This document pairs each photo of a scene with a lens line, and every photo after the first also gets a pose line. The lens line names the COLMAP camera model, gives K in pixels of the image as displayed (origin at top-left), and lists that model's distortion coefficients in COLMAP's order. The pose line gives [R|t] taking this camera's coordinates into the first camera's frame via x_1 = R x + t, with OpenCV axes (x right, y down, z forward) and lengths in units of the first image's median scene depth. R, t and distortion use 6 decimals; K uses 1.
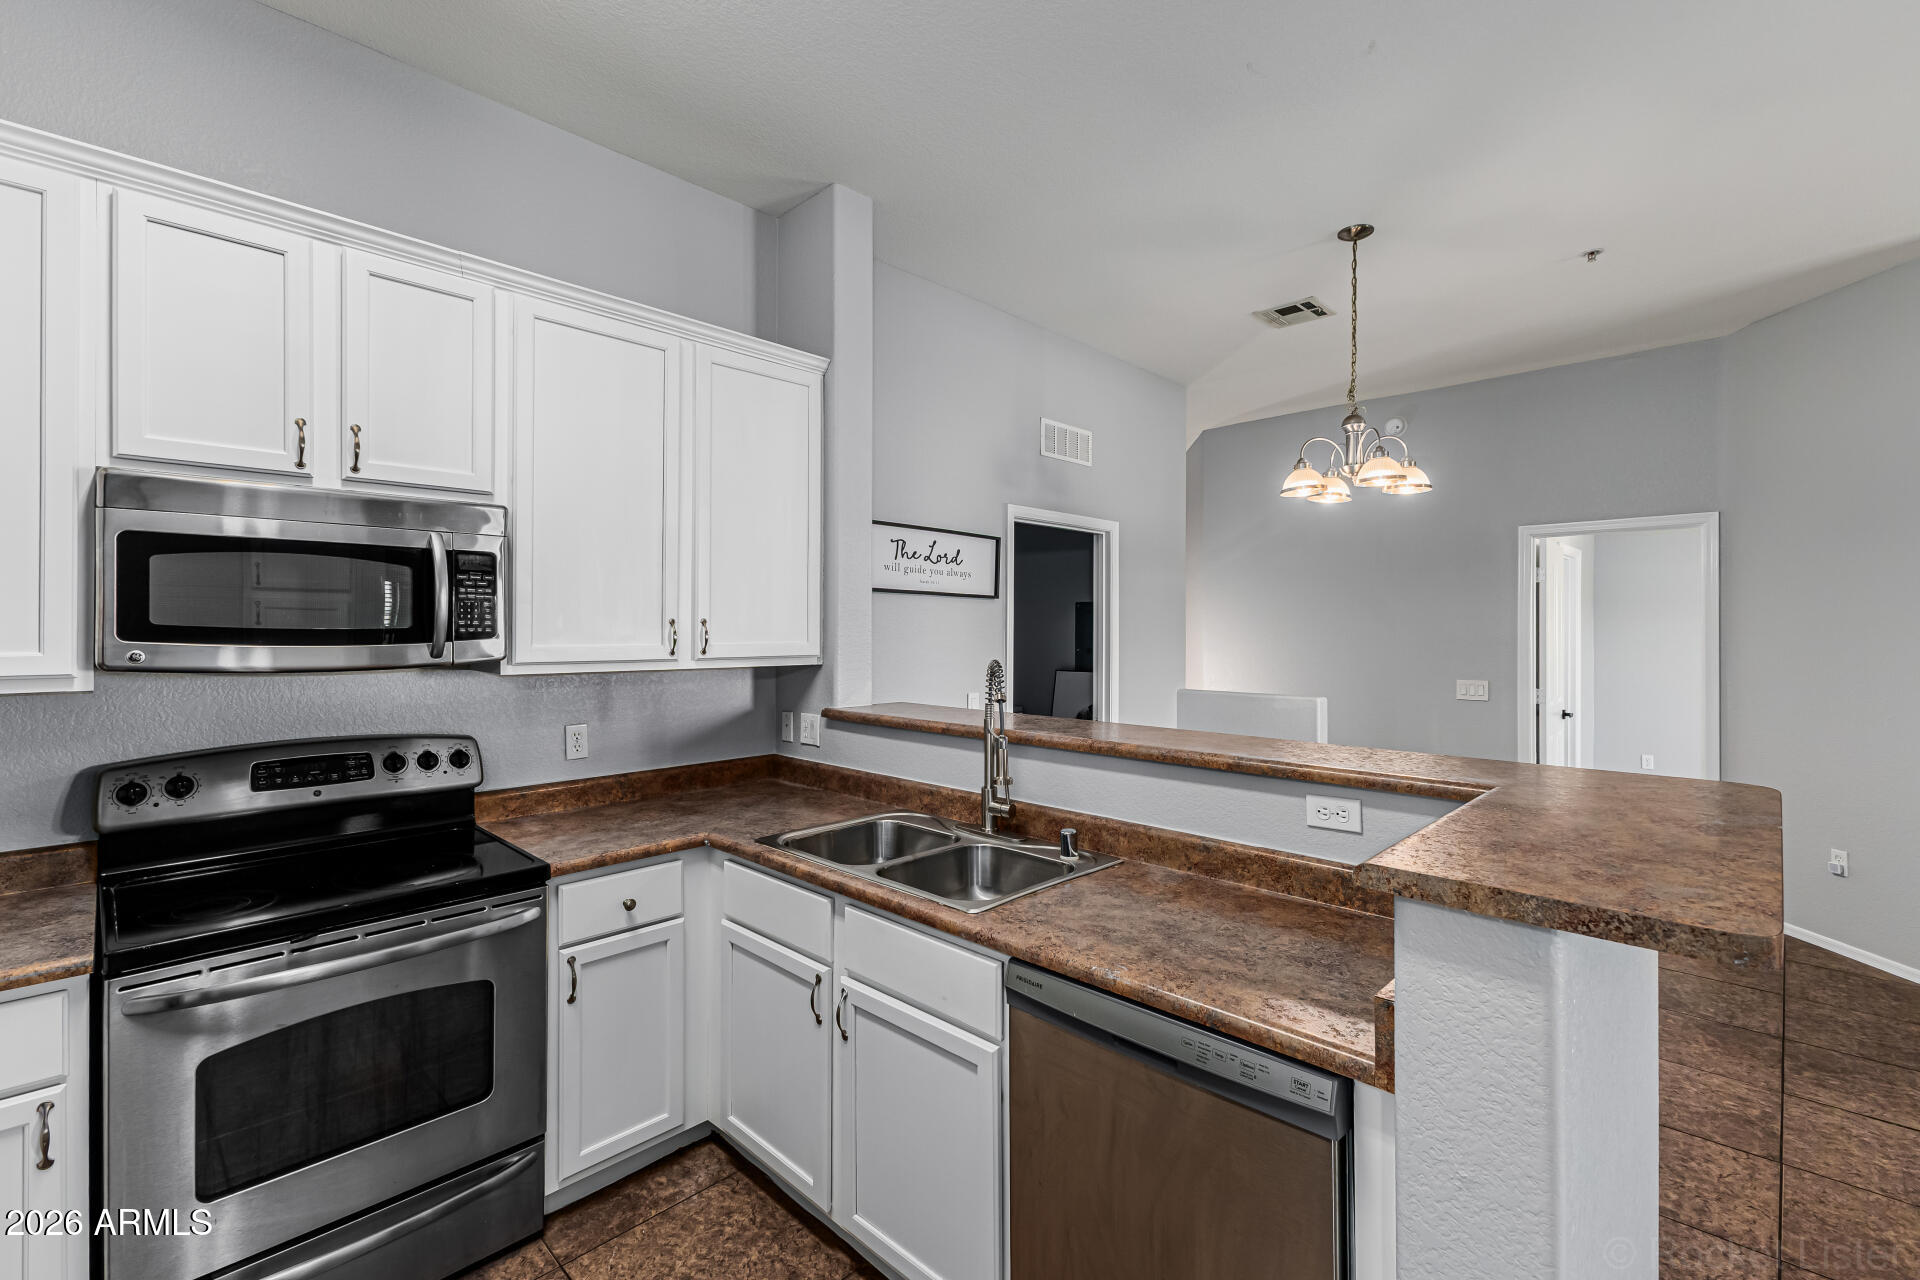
lens RADIAL K [[837.9, 0, 963.3], [0, 837.9, 626.0], [0, 0, 1]] dist [0.010805, -0.004105]
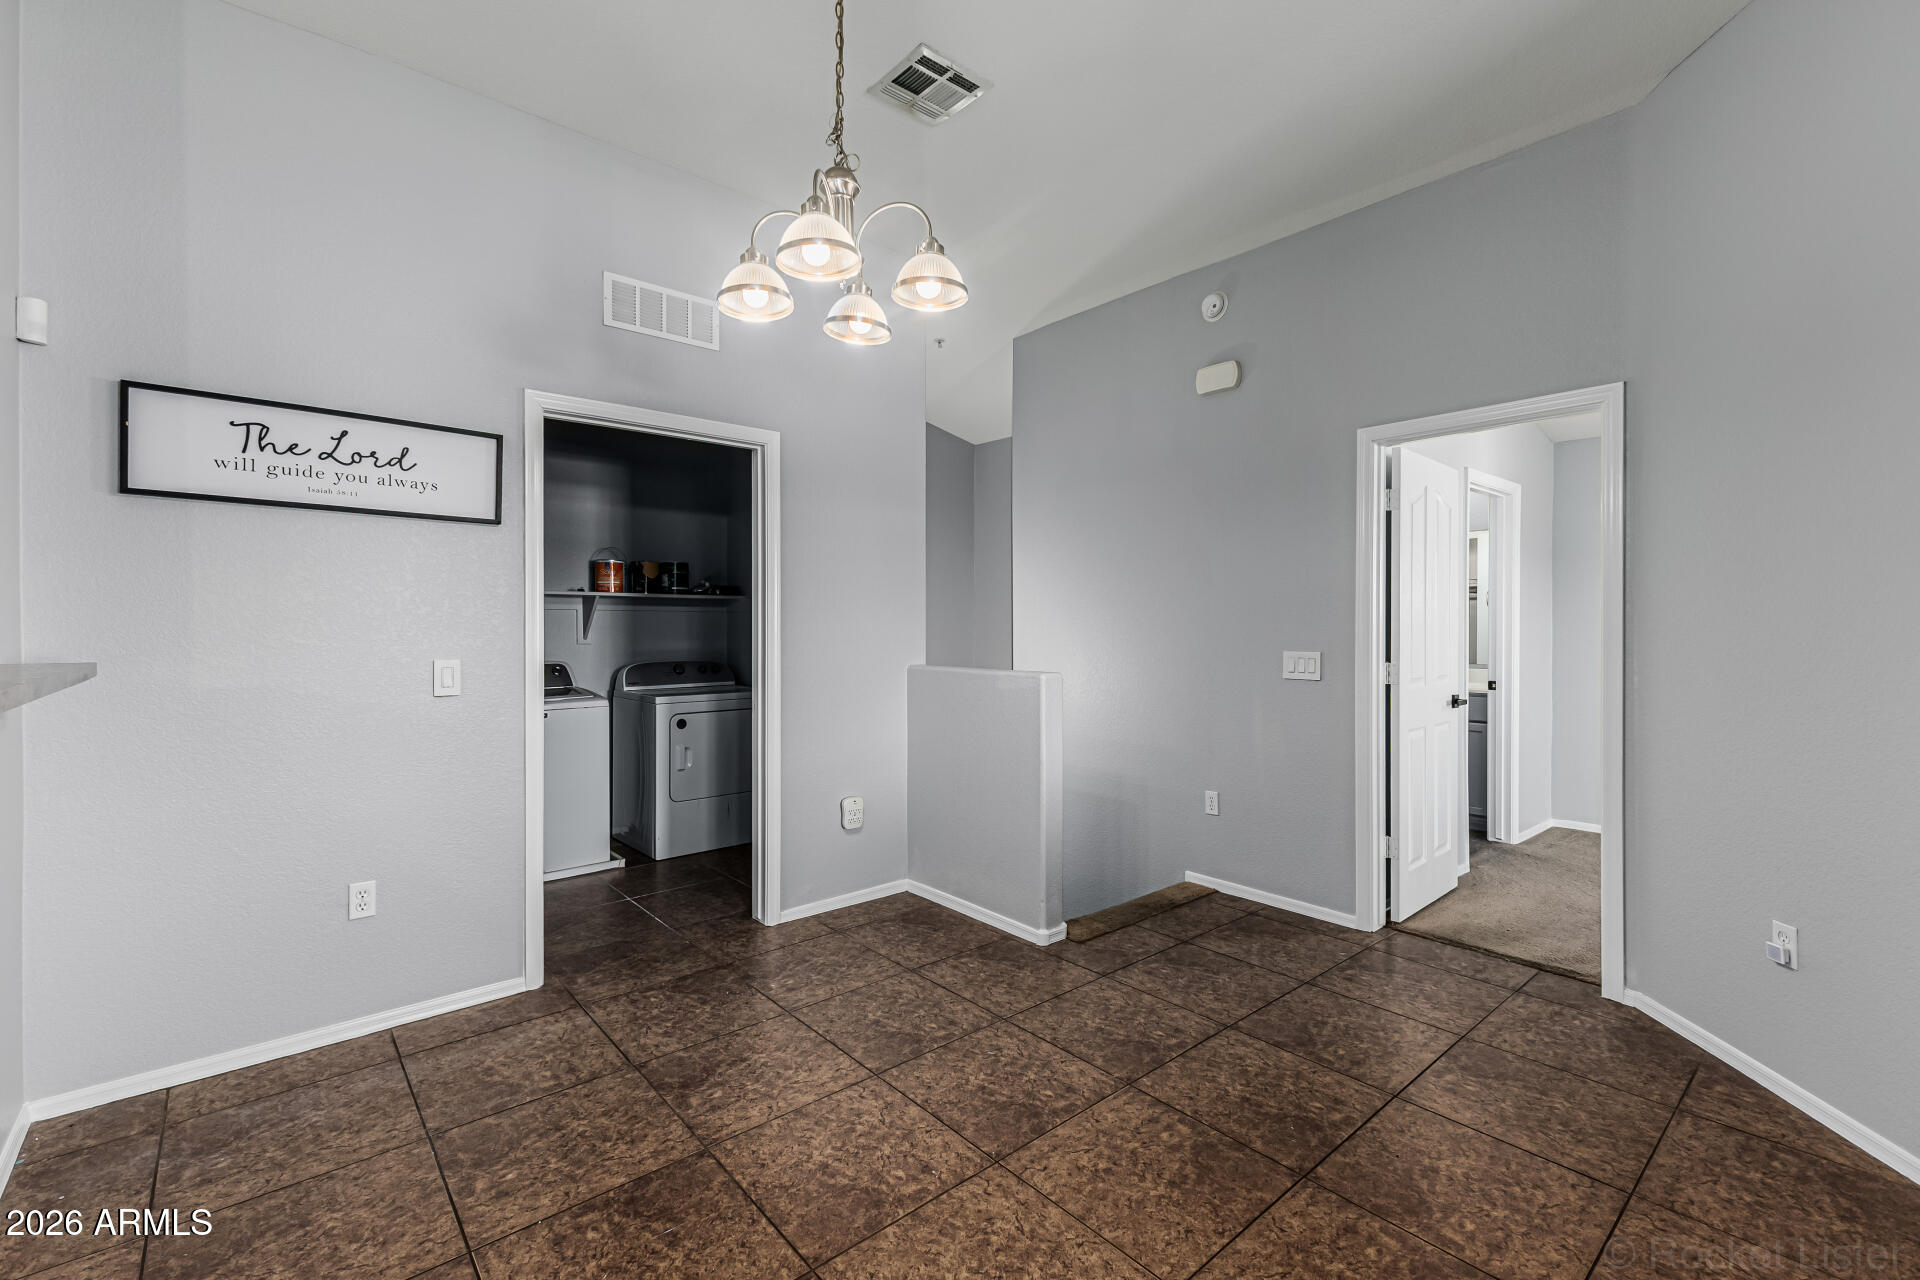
lens RADIAL K [[837.9, 0, 967.1], [0, 837.9, 632.9], [0, 0, 1]] dist [0.010805, -0.004105]
pose [[0.996445, -0.003150, -0.084182, 0.874989], [0.003805, 0.999964, 0.007621, 0.096384], [0.084155, -0.007915, 0.996421, 0.619822]]
